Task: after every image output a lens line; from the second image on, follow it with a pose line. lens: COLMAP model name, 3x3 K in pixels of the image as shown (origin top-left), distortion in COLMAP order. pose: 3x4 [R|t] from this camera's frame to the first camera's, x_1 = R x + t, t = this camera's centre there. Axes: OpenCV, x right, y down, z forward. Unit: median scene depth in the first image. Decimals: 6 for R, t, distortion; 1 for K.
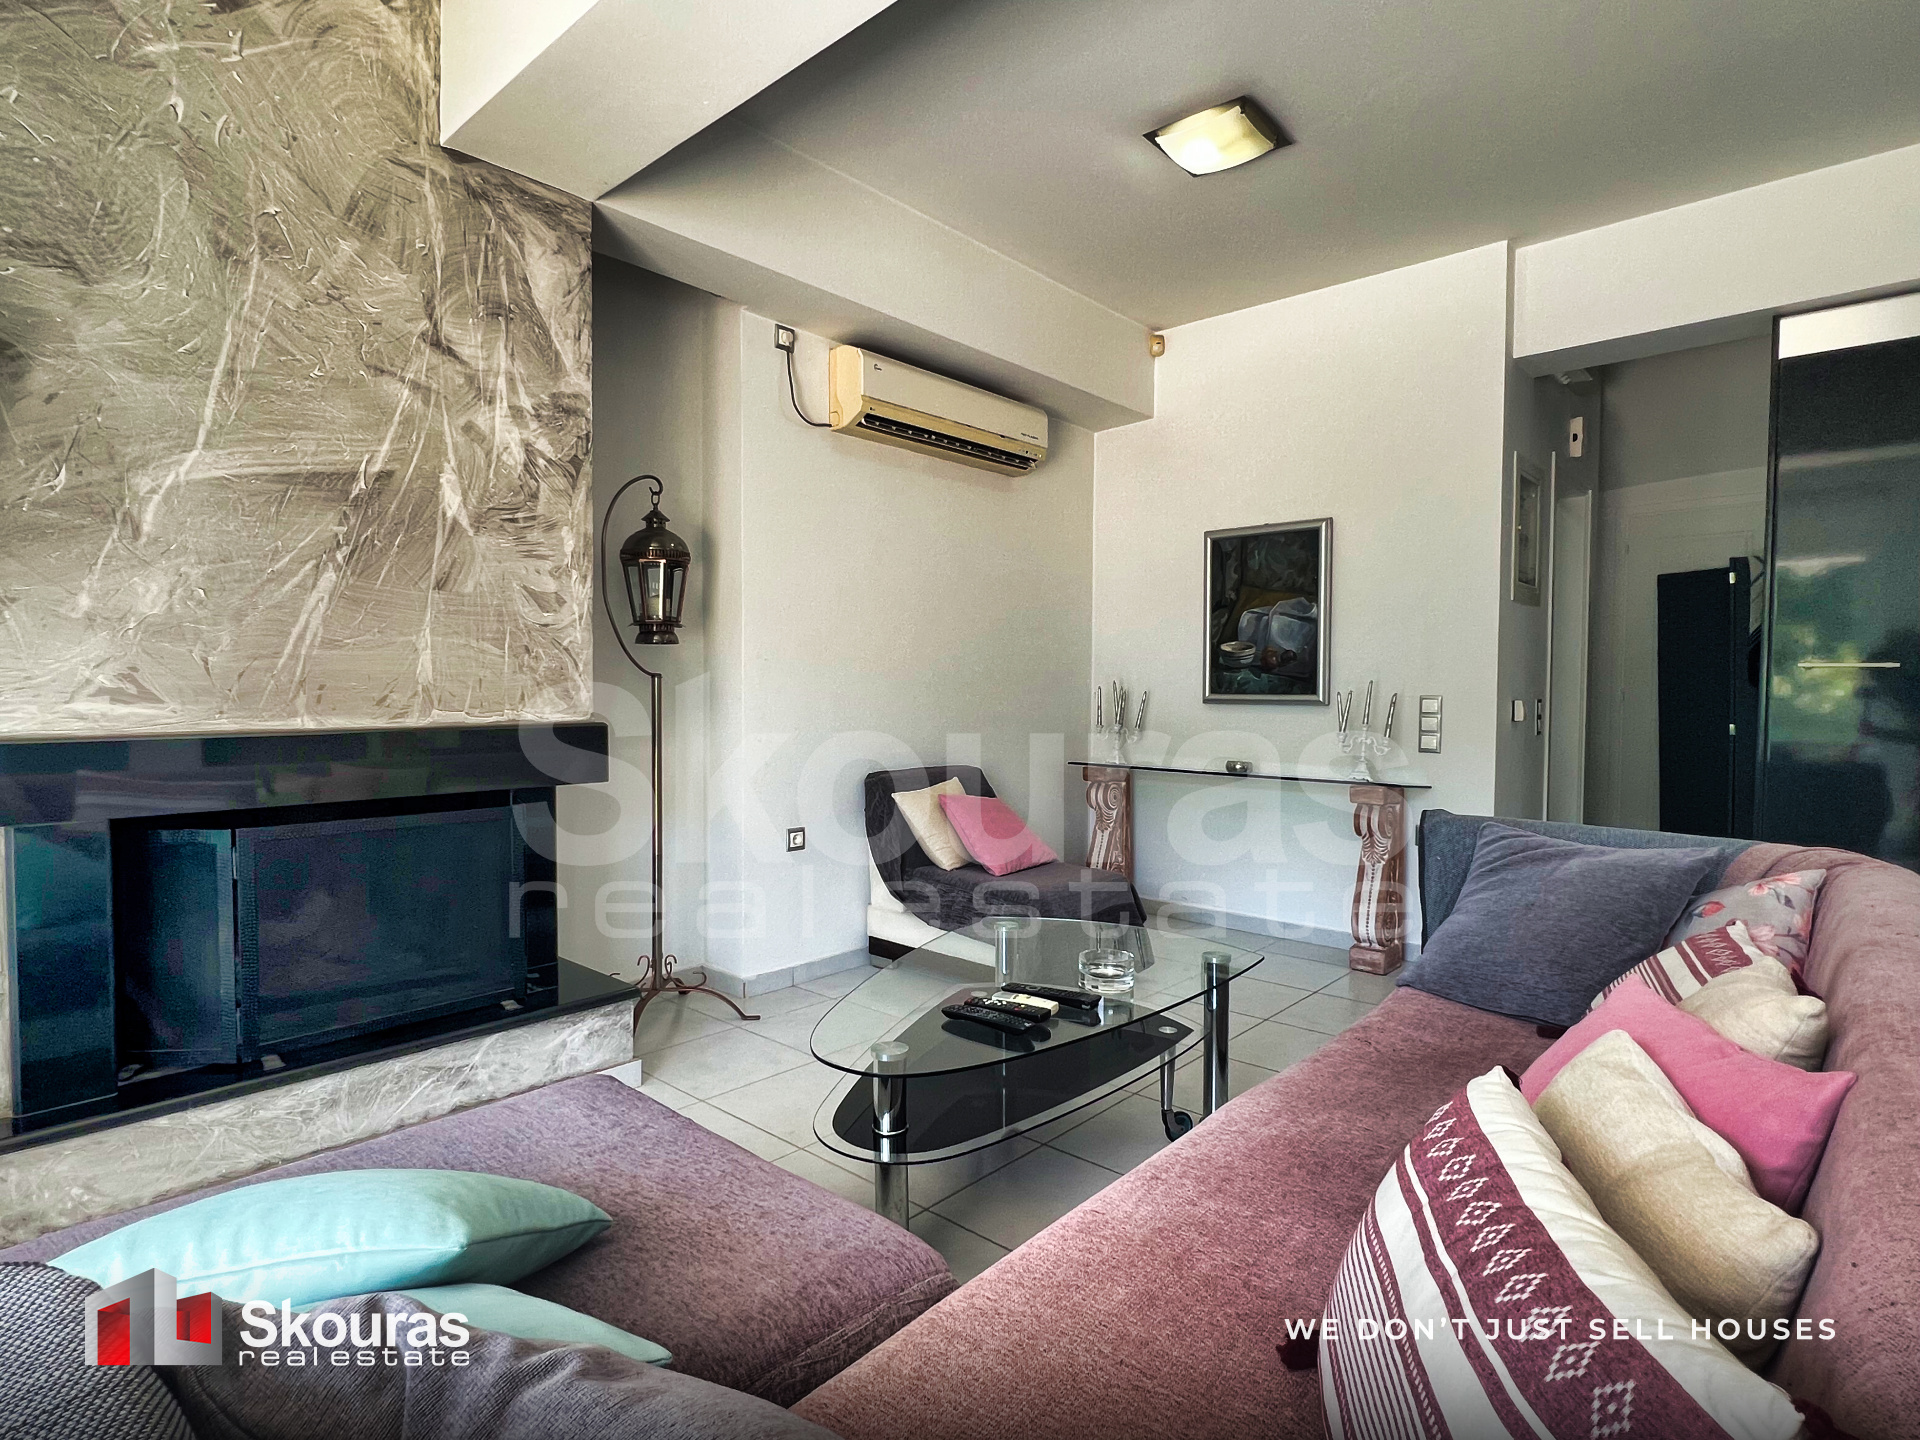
lens RADIAL K [[995.9, 0, 955.9], [0, 995.9, 719.0], [0, 0, 1]] dist [-0.002343, 0.000385]
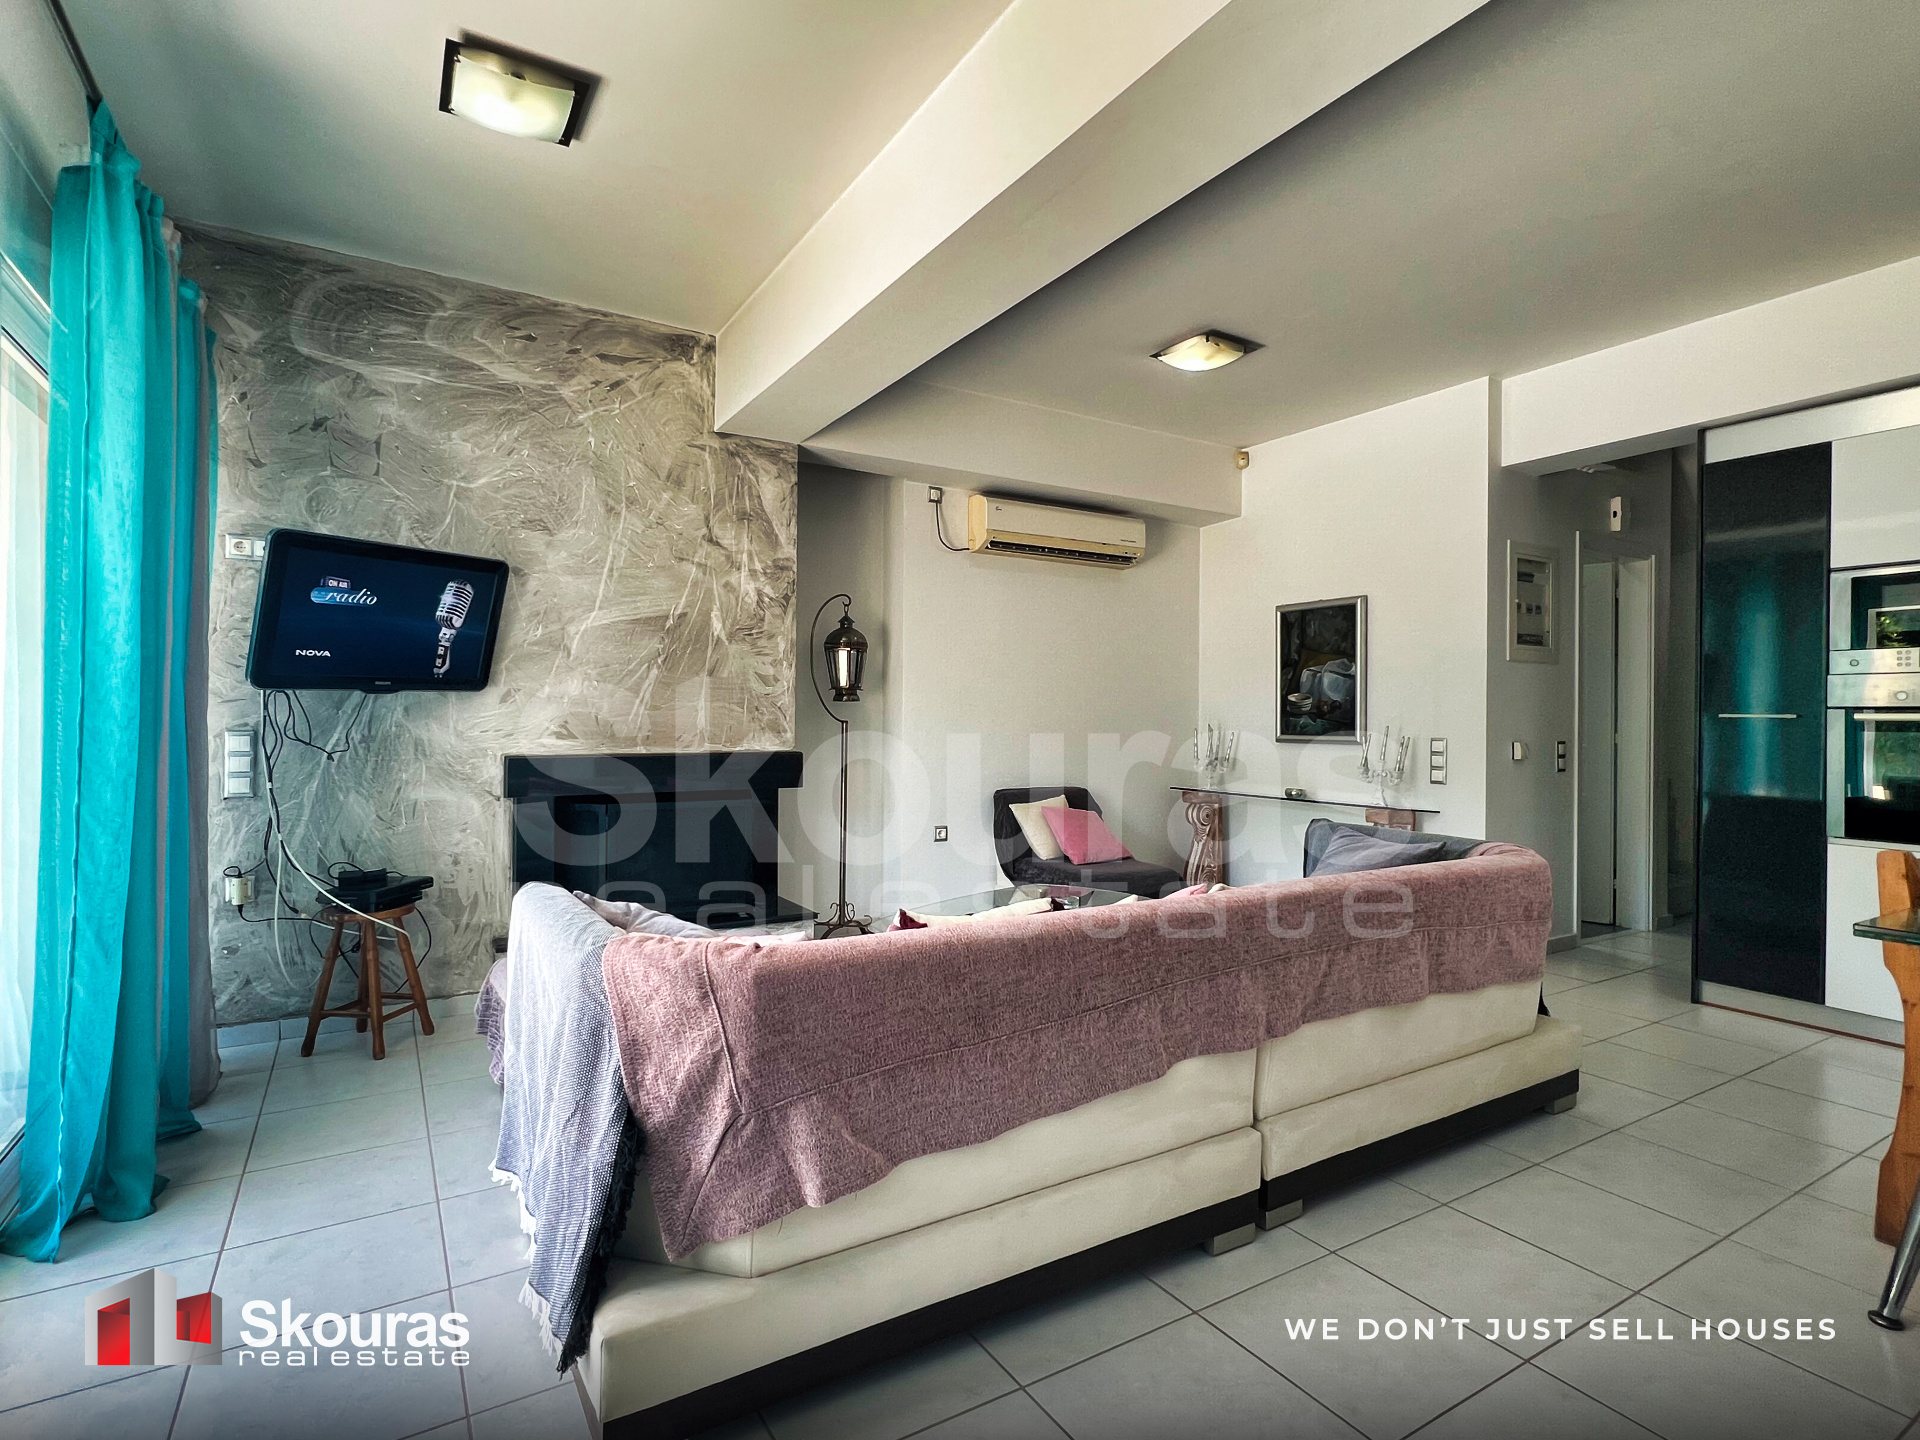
lens RADIAL K [[961.6, 0, 956.4], [0, 961.6, 718.2], [0, 0, 1]] dist [-0.002745, -0.000443]
pose [[0.957795, 0.001391, -0.287449, 0.379299], [-0.011519, 0.999371, -0.033545, -0.001515], [0.287221, 0.035440, 0.957208, -0.493395]]
